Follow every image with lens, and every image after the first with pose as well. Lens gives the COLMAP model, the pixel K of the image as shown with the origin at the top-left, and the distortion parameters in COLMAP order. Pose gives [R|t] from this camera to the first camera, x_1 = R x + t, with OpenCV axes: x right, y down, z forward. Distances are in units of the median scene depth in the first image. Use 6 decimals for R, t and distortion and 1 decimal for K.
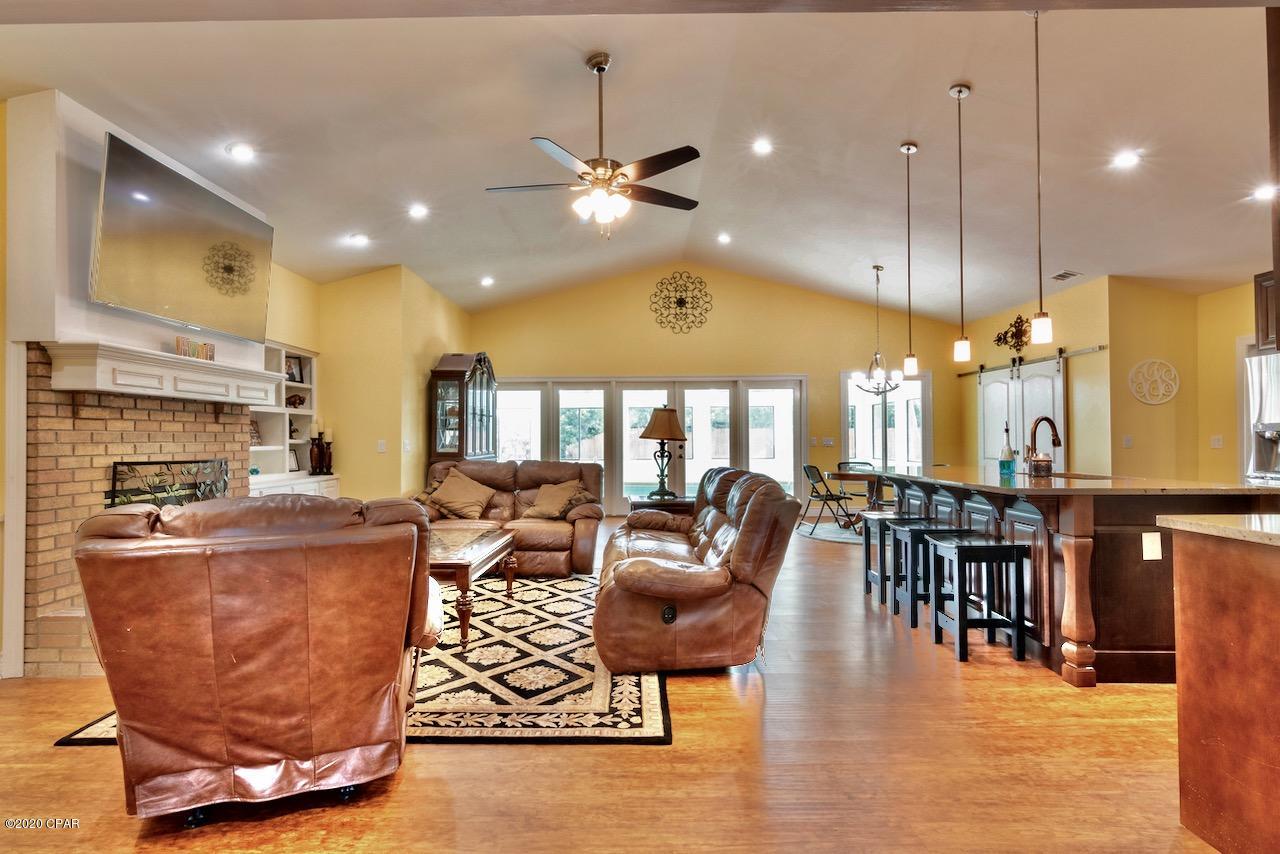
lens RADIAL K [[646.9, 0, 629.8], [0, 646.9, 430.9], [0, 0, 1]] dist [-0.002386, 0.000988]
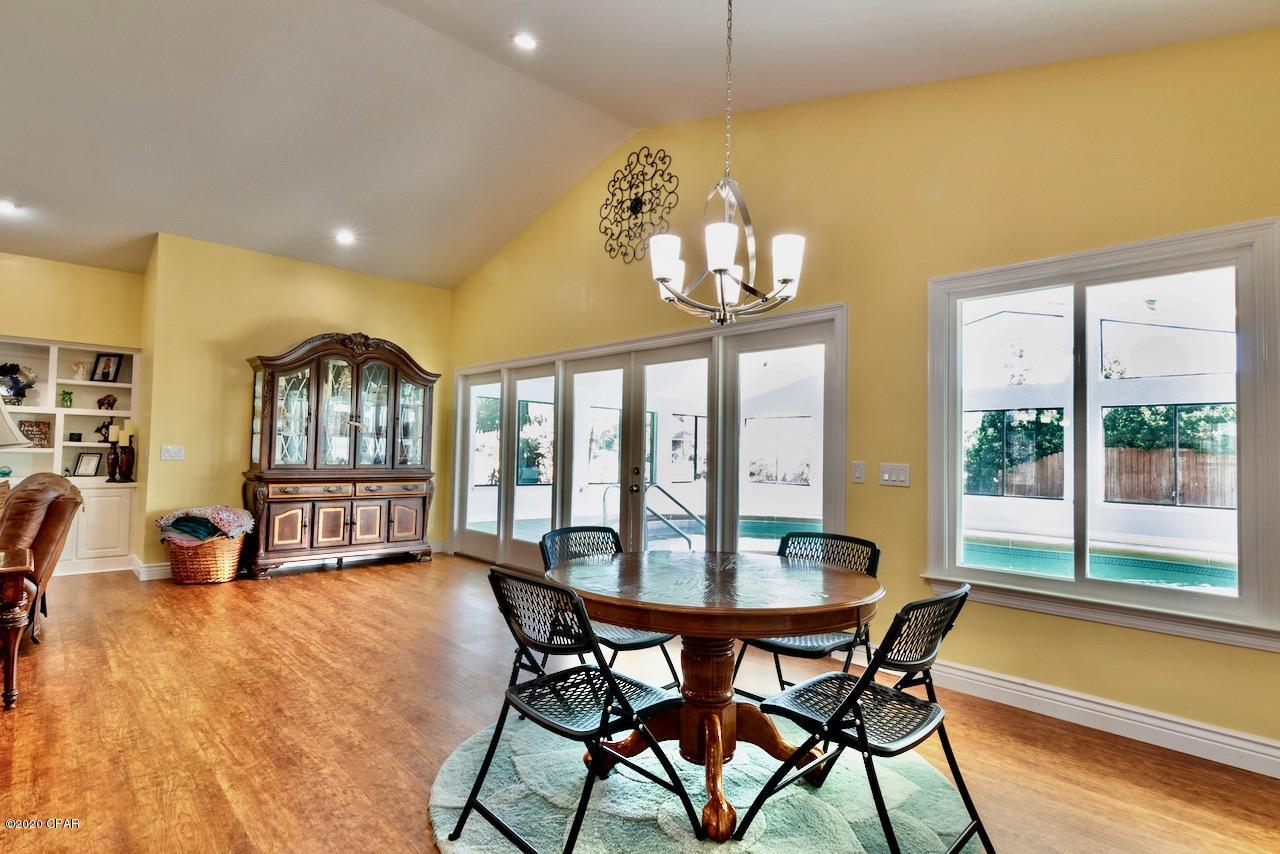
lens RADIAL K [[646.9, 0, 629.8], [0, 646.9, 430.9], [0, 0, 1]] dist [-0.002386, 0.000988]
pose [[0.687346, -0.005014, -0.726313, 0.470383], [-0.015397, 0.999651, -0.021471, 0.002846], [0.726167, 0.025941, 0.687029, 0.626826]]
